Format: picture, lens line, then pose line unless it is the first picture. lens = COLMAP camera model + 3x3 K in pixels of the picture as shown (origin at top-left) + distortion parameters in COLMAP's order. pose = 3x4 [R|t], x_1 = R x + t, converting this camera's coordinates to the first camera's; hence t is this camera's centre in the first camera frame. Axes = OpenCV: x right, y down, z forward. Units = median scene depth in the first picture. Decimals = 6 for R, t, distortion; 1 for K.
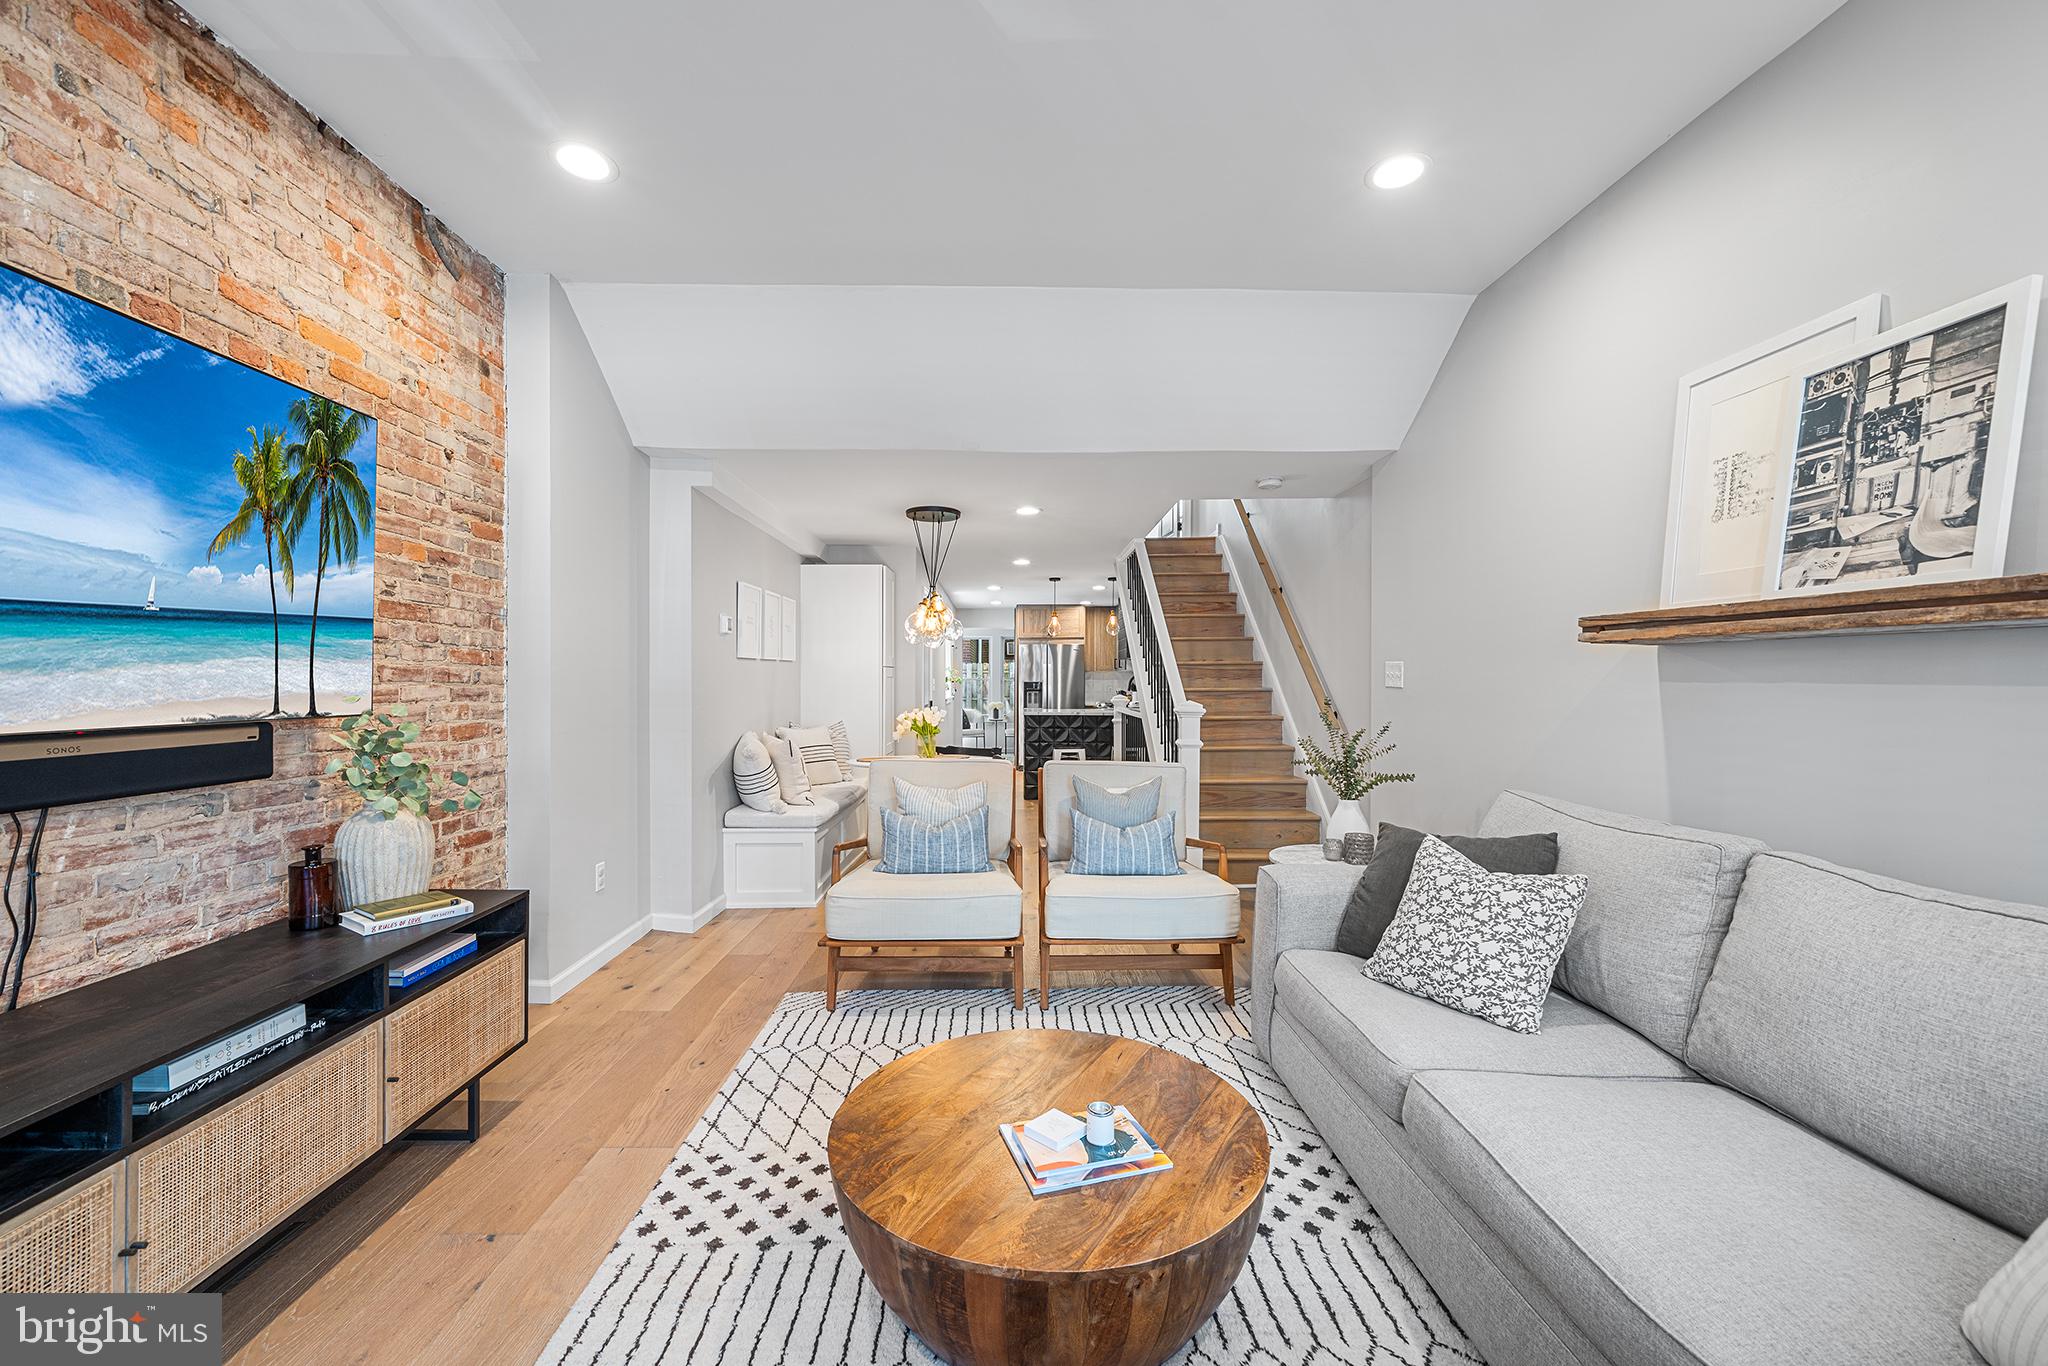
lens RADIAL K [[822.3, 0, 1024.2], [0, 822.3, 686.0], [0, 0, 1]] dist [-0.001518, -0.000469]
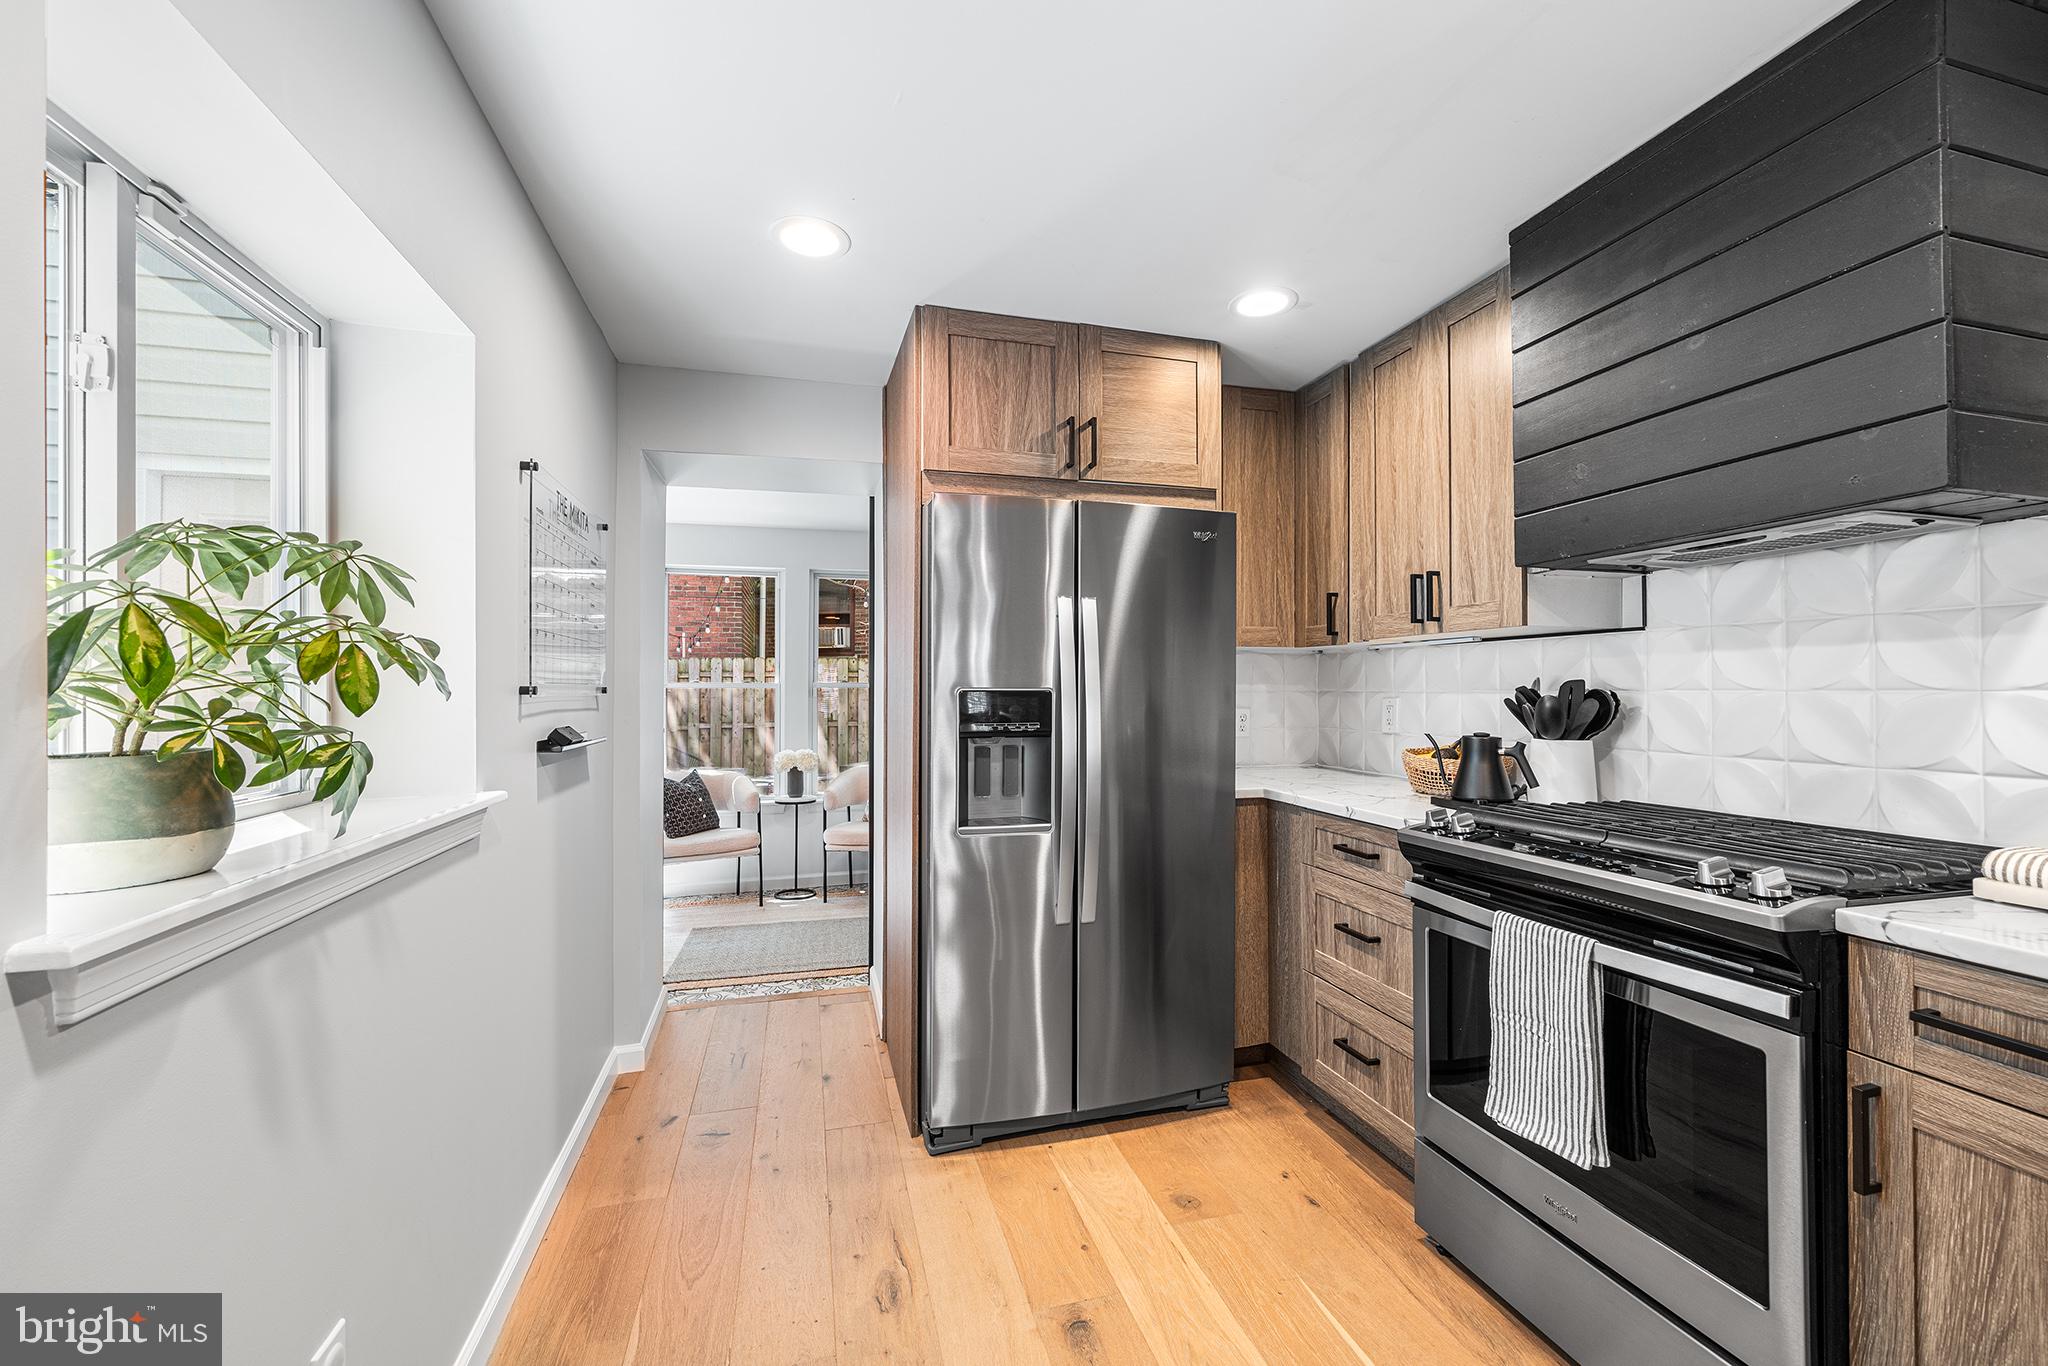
lens RADIAL K [[822.3, 0, 1024.2], [0, 822.3, 686.0], [0, 0, 1]] dist [-0.001518, -0.000469]
pose [[0.969835, 0.002210, 0.243752, -0.182601], [0.001359, 0.999894, -0.014471, -0.017178], [-0.243759, 0.014366, 0.969730, 4.587389]]
